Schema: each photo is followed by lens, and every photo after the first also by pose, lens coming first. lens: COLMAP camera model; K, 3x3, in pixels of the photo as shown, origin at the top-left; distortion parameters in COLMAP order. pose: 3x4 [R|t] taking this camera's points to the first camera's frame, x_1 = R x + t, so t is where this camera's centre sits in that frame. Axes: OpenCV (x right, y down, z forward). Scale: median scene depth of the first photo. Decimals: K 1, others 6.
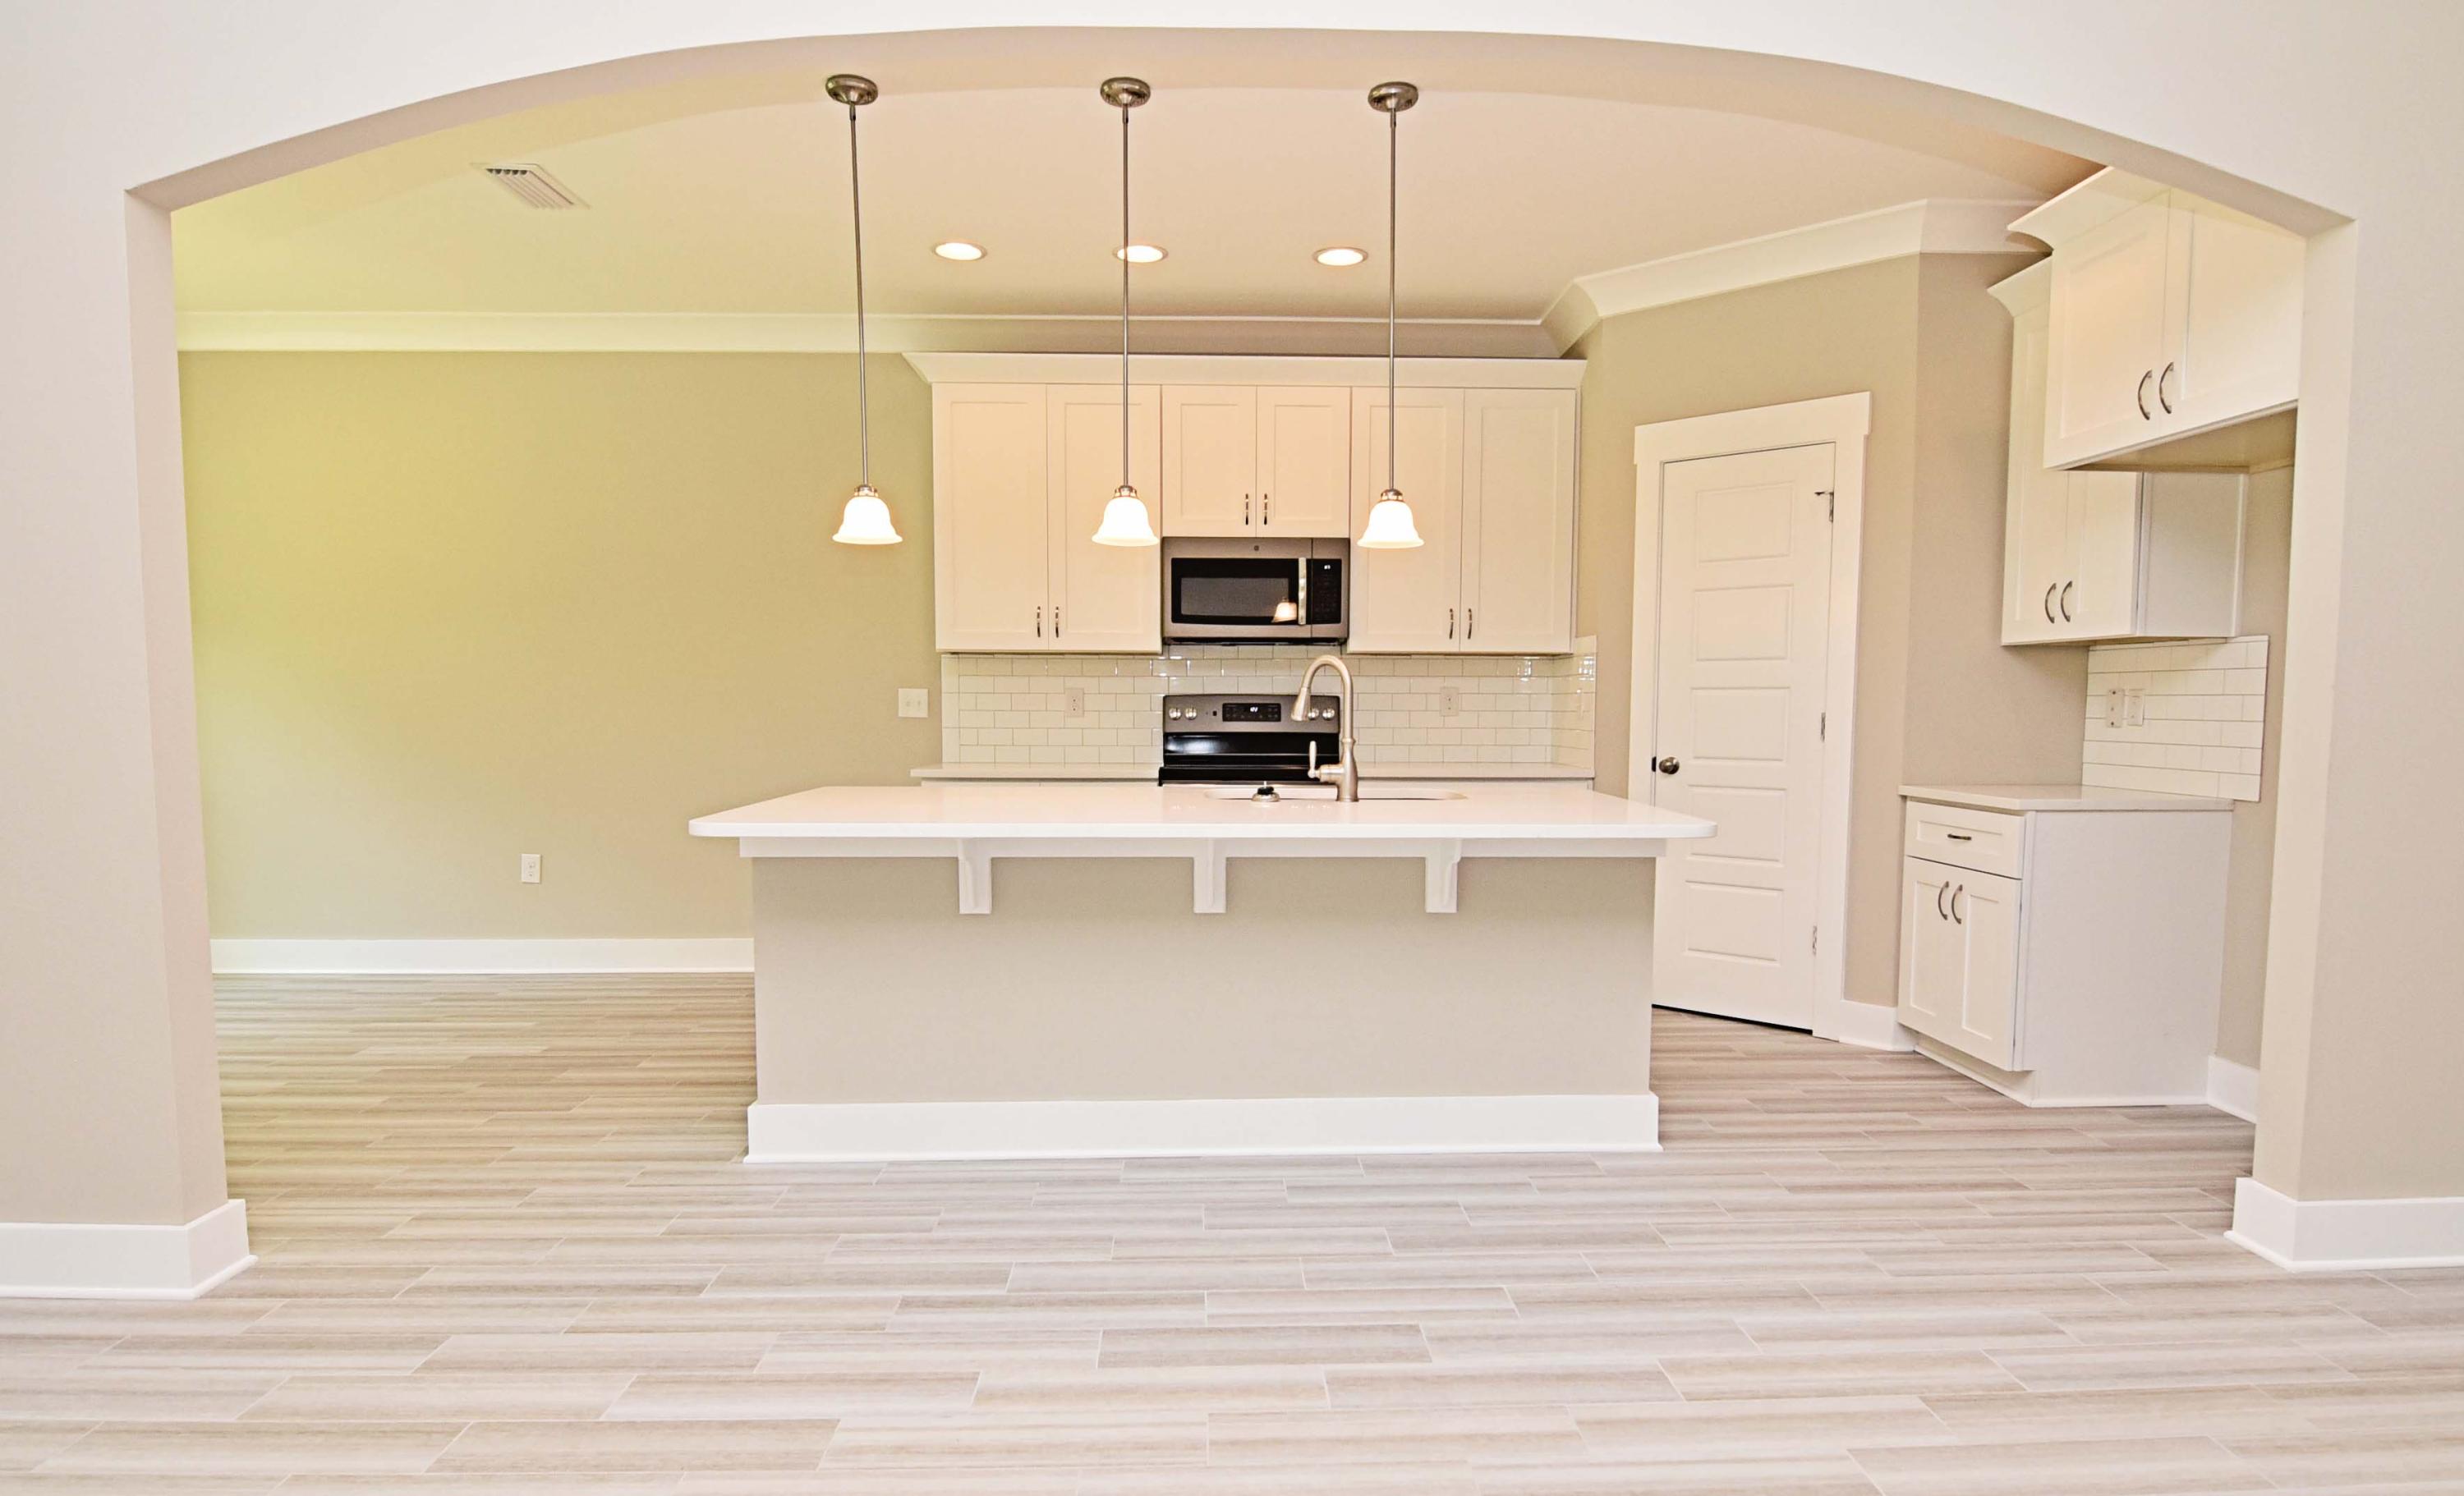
lens RADIAL K [[1322.0, 0, 1233.9], [0, 1322.0, 800.9], [0, 0, 1]] dist [-0.010190, 0.000350]
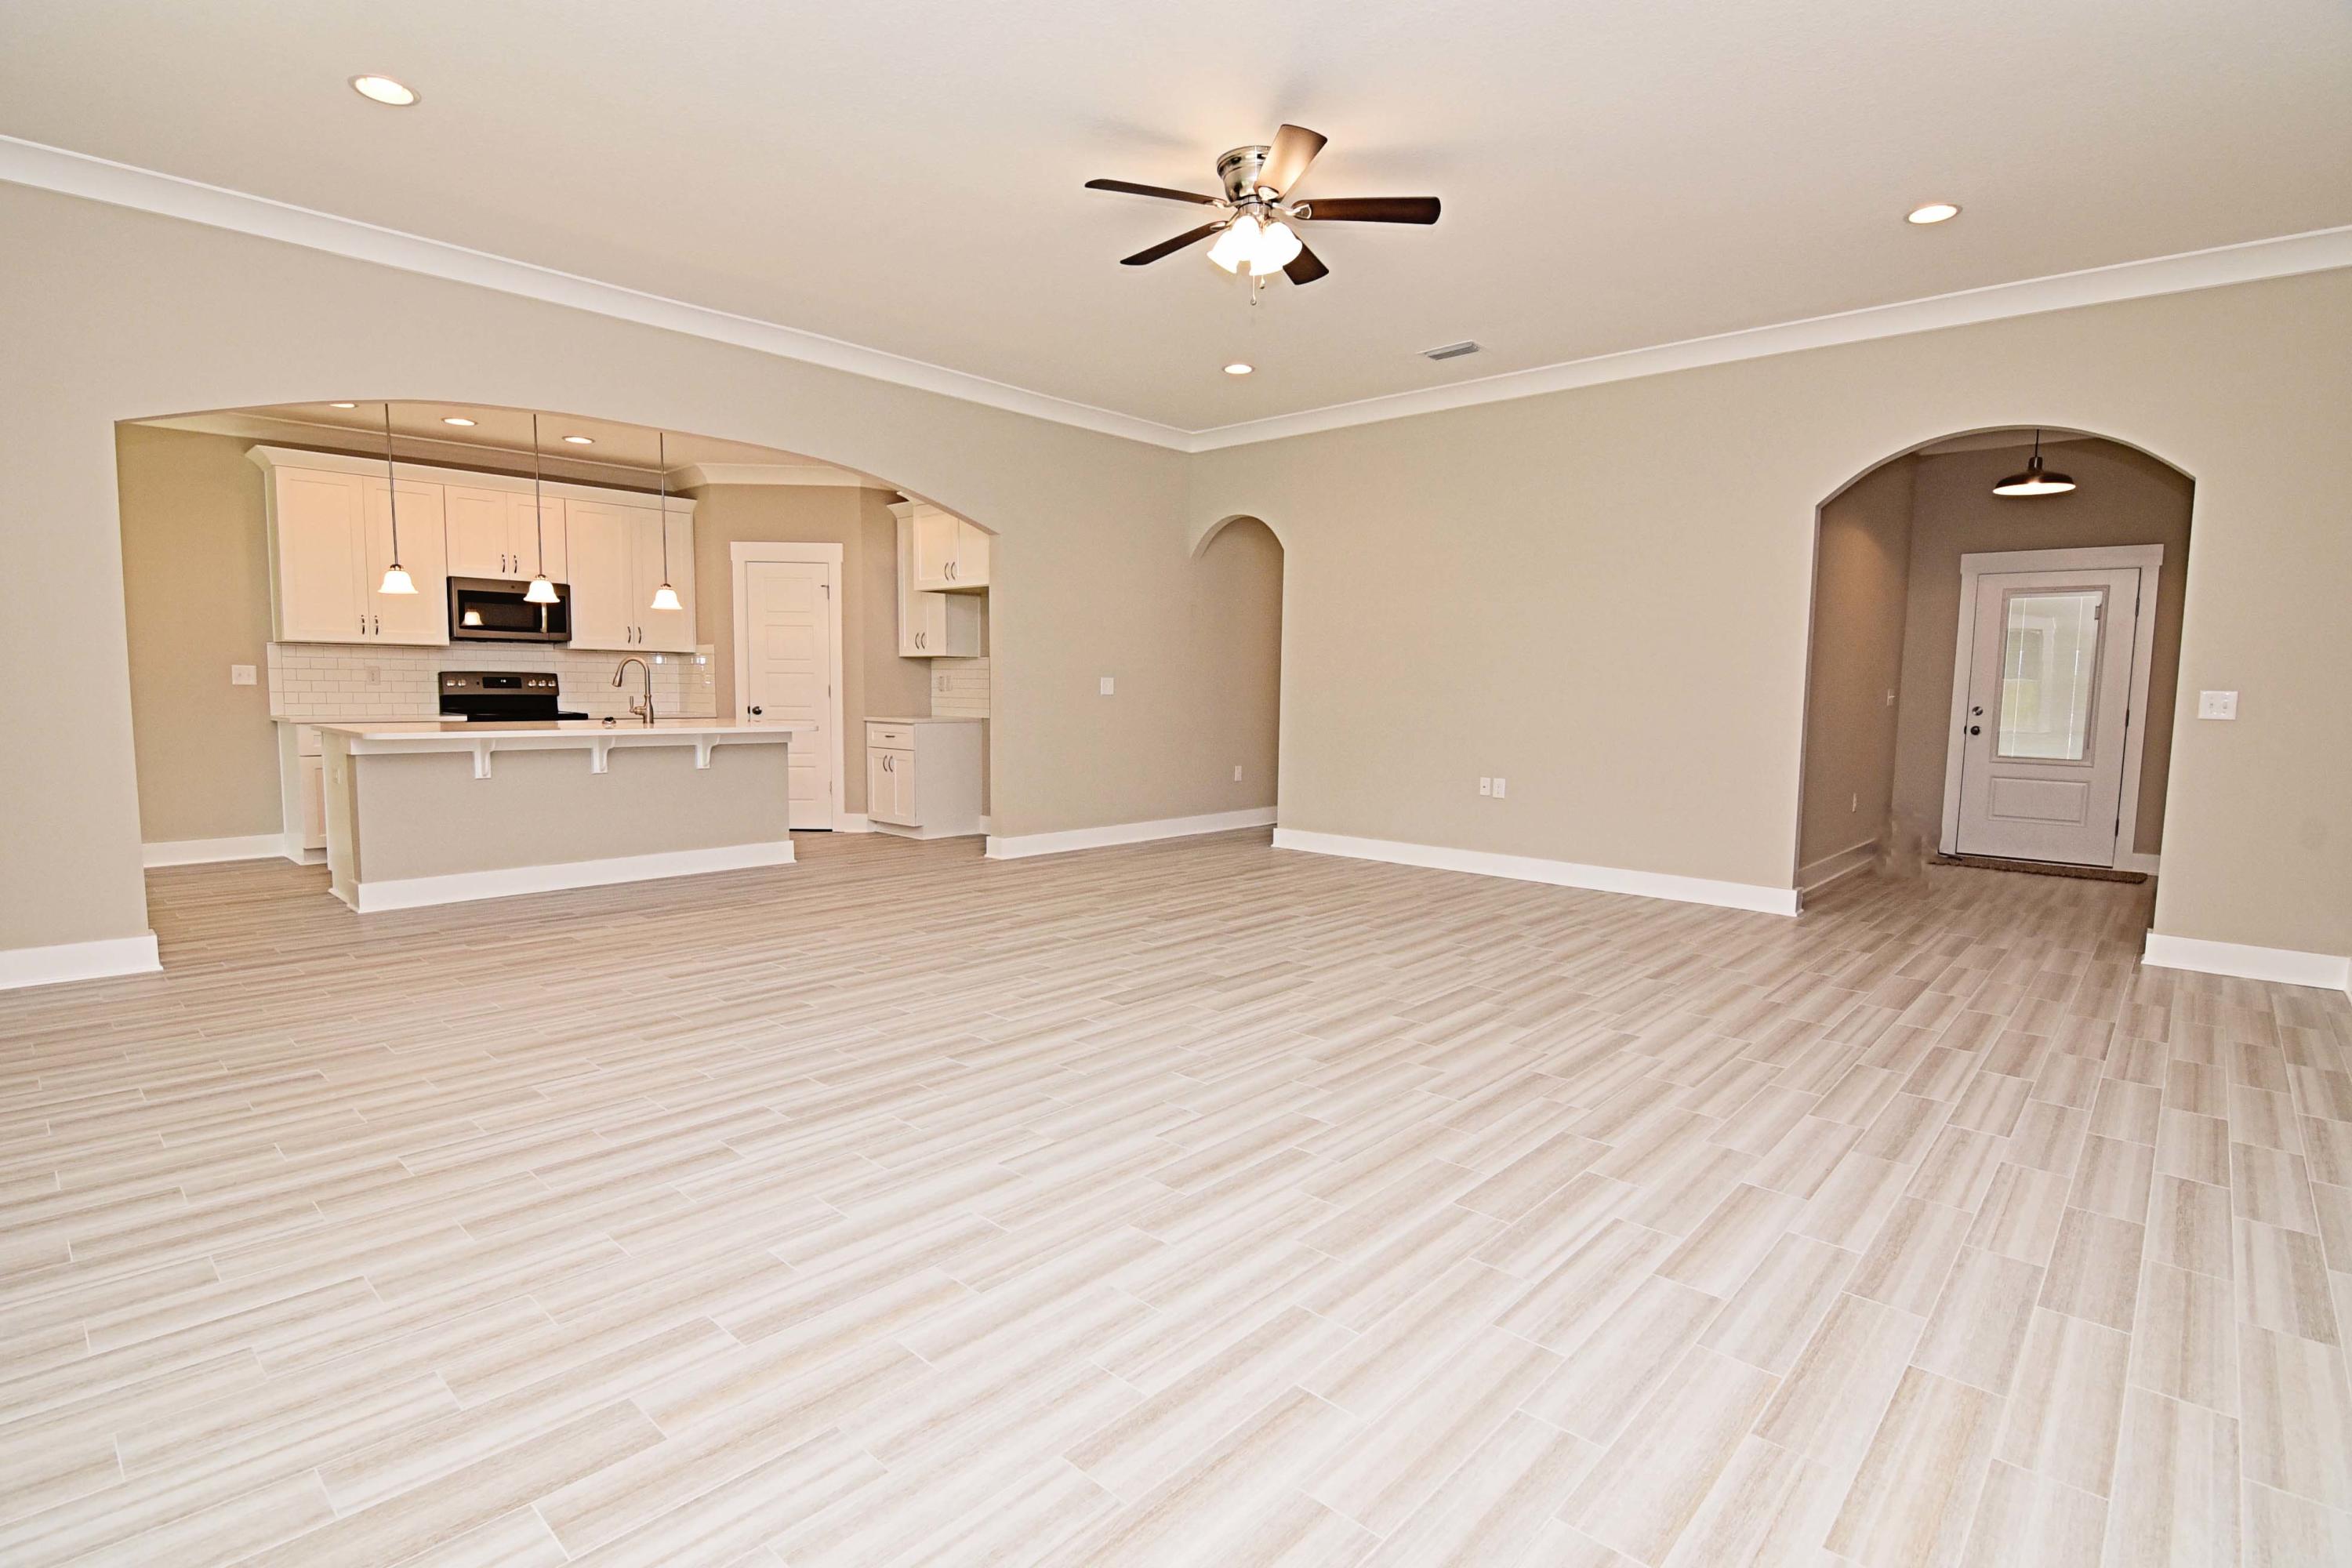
lens RADIAL K [[1140.6, 0, 1167.4], [0, 1140.6, 796.6], [0, 0, 1]] dist [-0.010032, -0.009126]
pose [[0.703723, -0.060191, 0.707921, -0.471253], [0.040988, 0.998185, 0.044126, 0.053064], [-0.709292, -0.002036, 0.704912, -0.682047]]
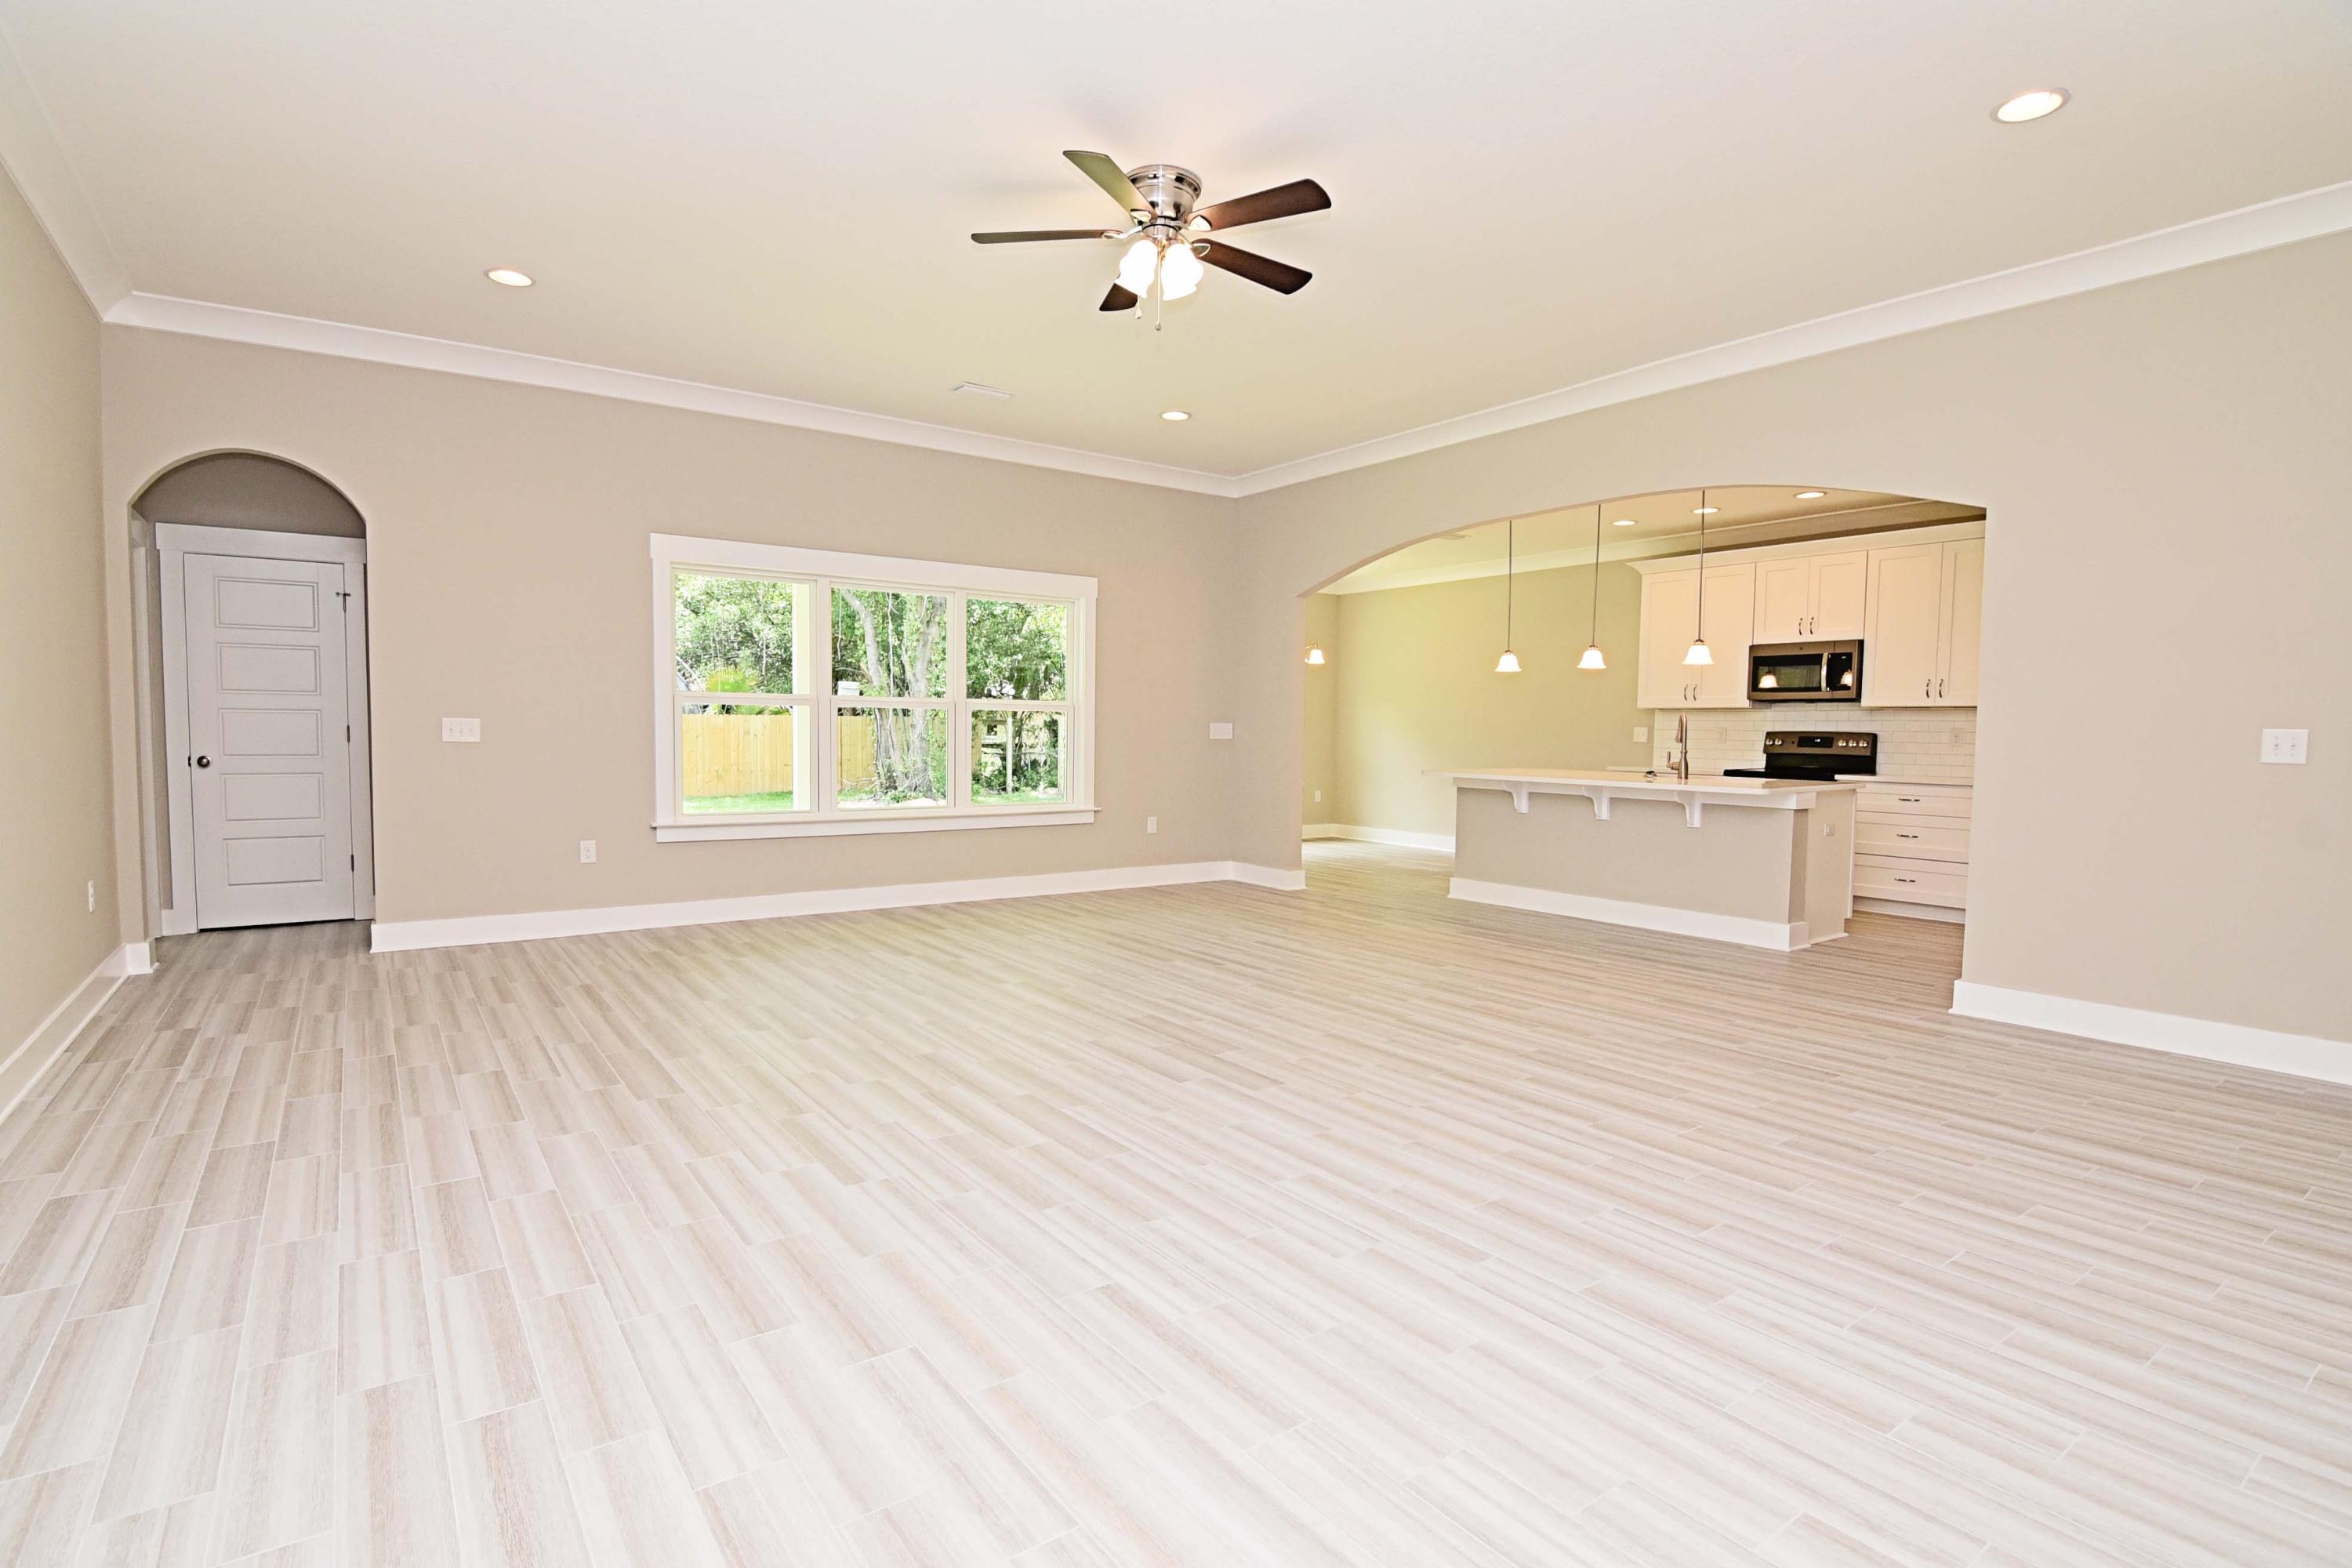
lens RADIAL K [[1140.6, 0, 1166.7], [0, 1140.6, 795.0], [0, 0, 1]] dist [-0.010032, -0.009126]
pose [[0.551792, 0.054571, -0.832194, 0.867151], [-0.074935, 0.997065, 0.015696, 0.044890], [0.830608, 0.053699, 0.554262, -0.558713]]
